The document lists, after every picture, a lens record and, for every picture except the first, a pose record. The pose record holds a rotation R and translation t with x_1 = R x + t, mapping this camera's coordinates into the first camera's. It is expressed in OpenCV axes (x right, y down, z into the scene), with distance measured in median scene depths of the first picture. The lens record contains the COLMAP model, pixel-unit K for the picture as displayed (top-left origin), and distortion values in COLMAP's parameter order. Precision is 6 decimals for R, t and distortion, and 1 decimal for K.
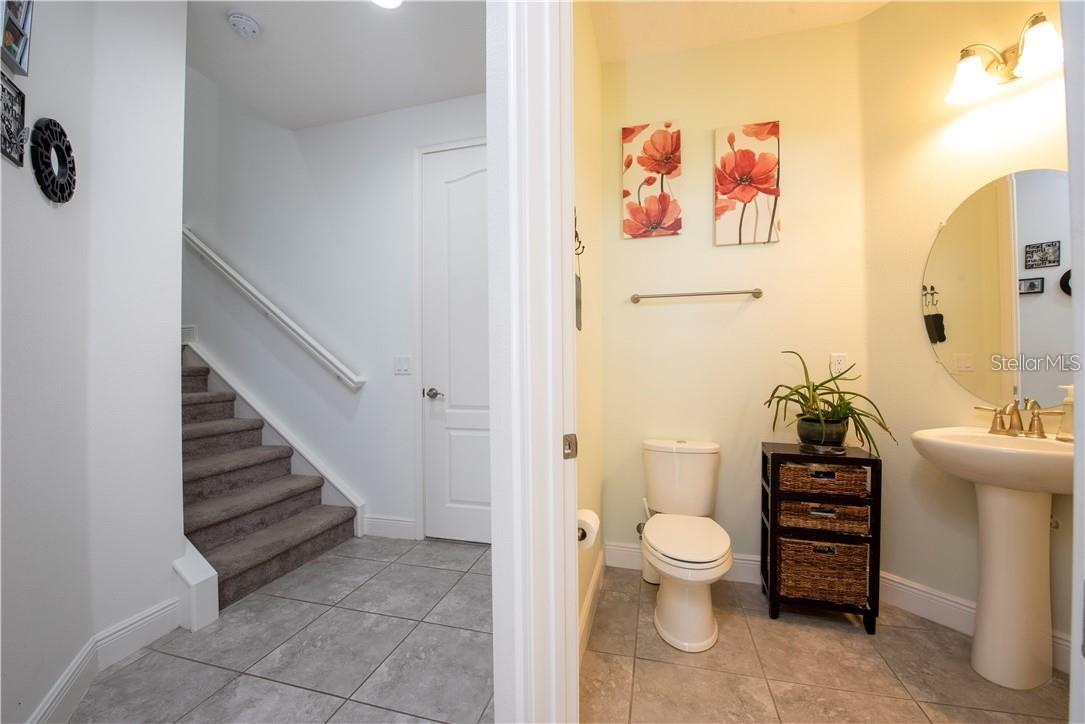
lens RADIAL K [[430.9, 0, 542.3], [0, 430.9, 363.0], [0, 0, 1]] dist [-0.016050, -0.002426]
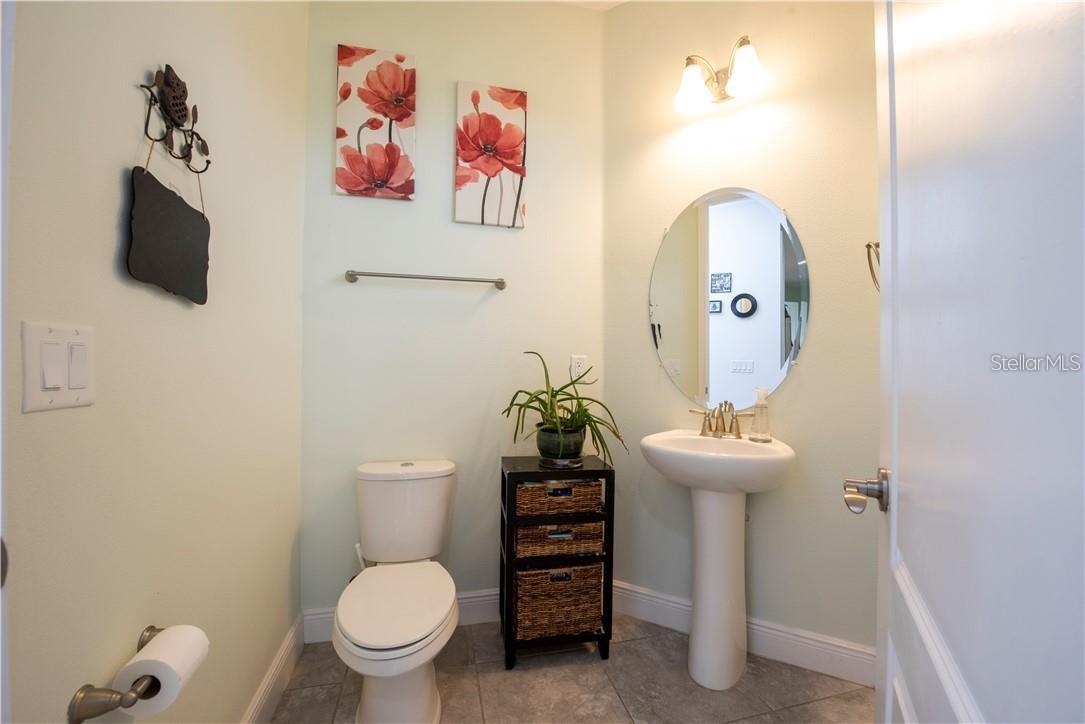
lens RADIAL K [[430.9, 0, 541.4], [0, 430.9, 360.2], [0, 0, 1]] dist [-0.016050, -0.002426]
pose [[0.875838, 0.019404, 0.482214, 0.175652], [-0.014309, 0.999796, -0.014243, 0.002454], [-0.482392, 0.005574, 0.875938, 0.223375]]
